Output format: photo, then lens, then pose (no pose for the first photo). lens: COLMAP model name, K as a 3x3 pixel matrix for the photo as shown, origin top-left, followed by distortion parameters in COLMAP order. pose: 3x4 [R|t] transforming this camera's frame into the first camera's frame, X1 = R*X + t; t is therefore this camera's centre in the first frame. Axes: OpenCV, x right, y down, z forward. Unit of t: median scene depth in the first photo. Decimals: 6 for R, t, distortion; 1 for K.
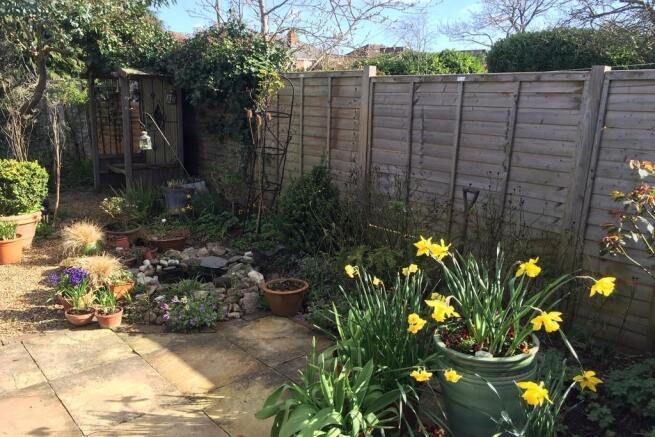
lens RADIAL K [[560.7, 0, 327.5], [0, 560.7, 218.5], [0, 0, 1]] dist [-0.000756, -0.003951]
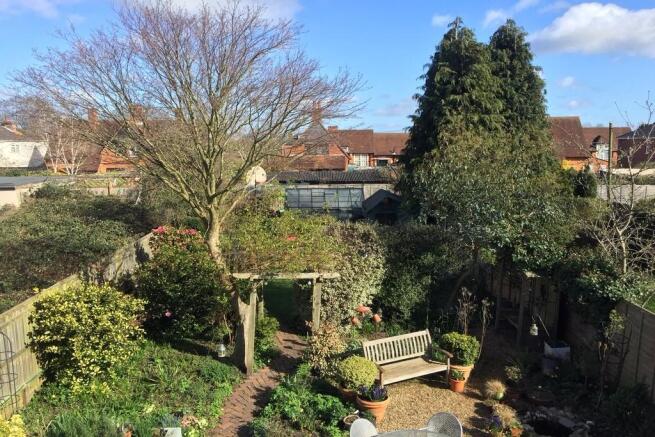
lens RADIAL K [[560.7, 0, 327.5], [0, 560.7, 218.5], [0, 0, 1]] dist [-0.000756, -0.003951]
pose [[0.795355, 0.087988, -0.599724, 0.194999], [-0.143488, 0.988617, -0.045251, -0.362841], [0.588915, 0.122044, 0.798927, -0.907520]]
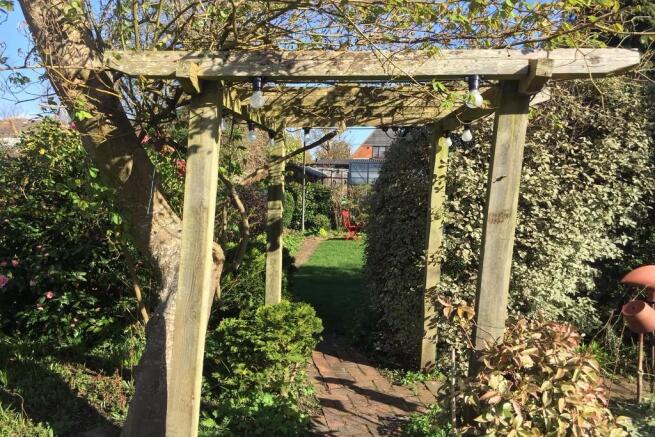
lens RADIAL K [[543.5, 0, 327.5], [0, 543.5, 218.5], [0, 0, 1]] dist [0.010307, 0.002902]
pose [[0.727310, 0.063702, -0.683346, -0.862226], [-0.178715, 0.978912, -0.098959, -0.073210], [0.662632, 0.194098, 0.723357, 0.371755]]
